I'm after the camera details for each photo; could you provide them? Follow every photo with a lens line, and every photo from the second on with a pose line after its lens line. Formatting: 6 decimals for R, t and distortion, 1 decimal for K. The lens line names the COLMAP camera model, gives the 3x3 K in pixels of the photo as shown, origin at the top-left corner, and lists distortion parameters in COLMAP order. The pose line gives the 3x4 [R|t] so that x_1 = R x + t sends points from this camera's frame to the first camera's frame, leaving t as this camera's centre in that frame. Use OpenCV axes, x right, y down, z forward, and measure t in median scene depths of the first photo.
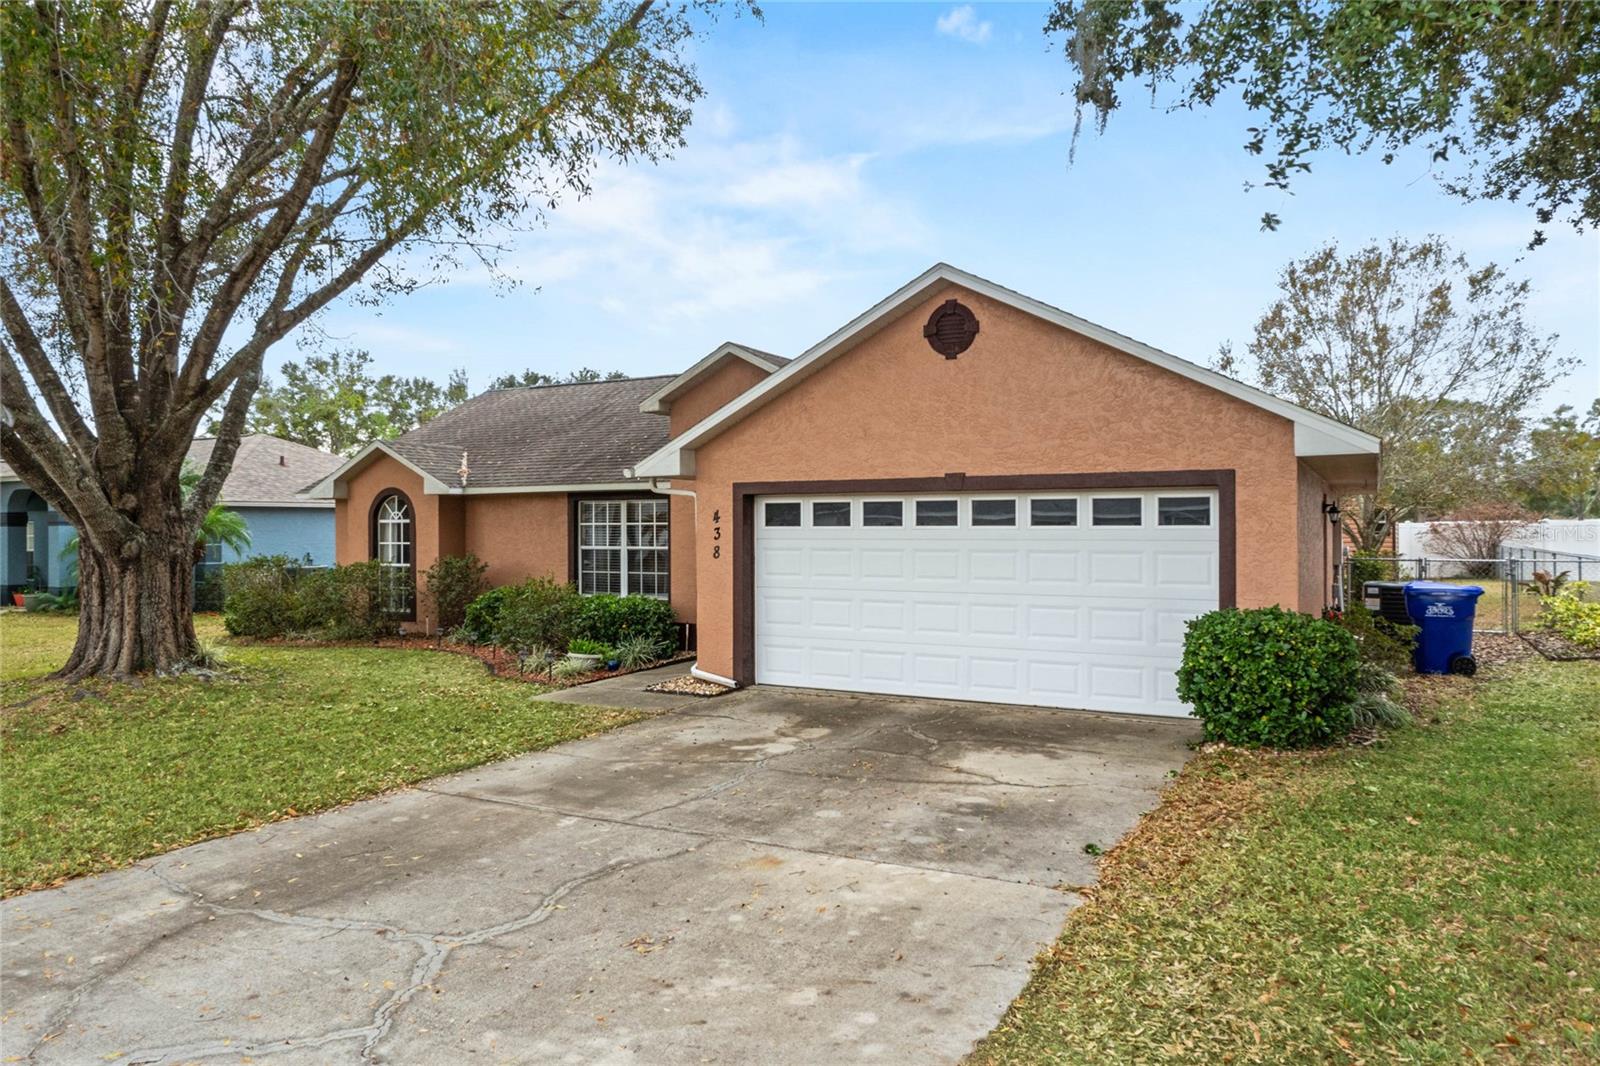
lens RADIAL K [[1106.4, 0, 798.0], [0, 1106.4, 533.0], [0, 0, 1]] dist [0.010985, 0.002427]
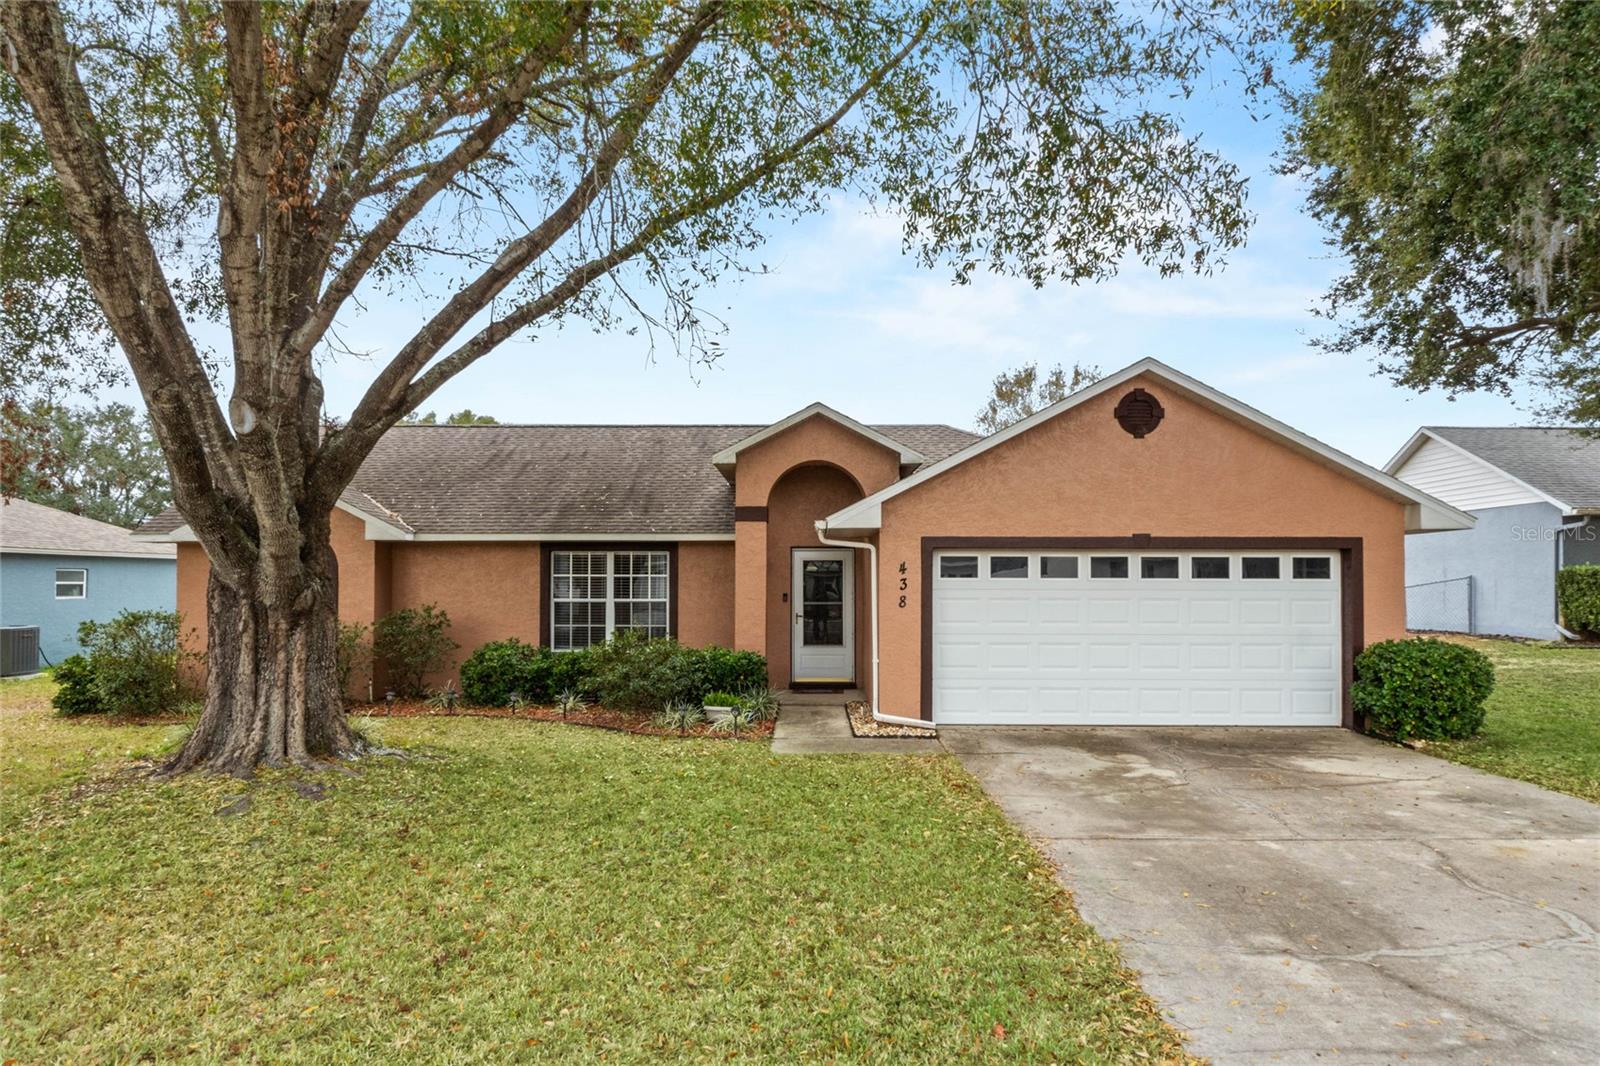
lens RADIAL K [[998.1, 0, 787.2], [0, 998.1, 590.9], [0, 0, 1]] dist [-0.000125, -0.003328]
pose [[0.874851, 0.002300, 0.484386, -0.640776], [-0.002159, 0.999997, -0.000849, 0.008188], [-0.484387, -0.000303, 0.874854, 0.219089]]
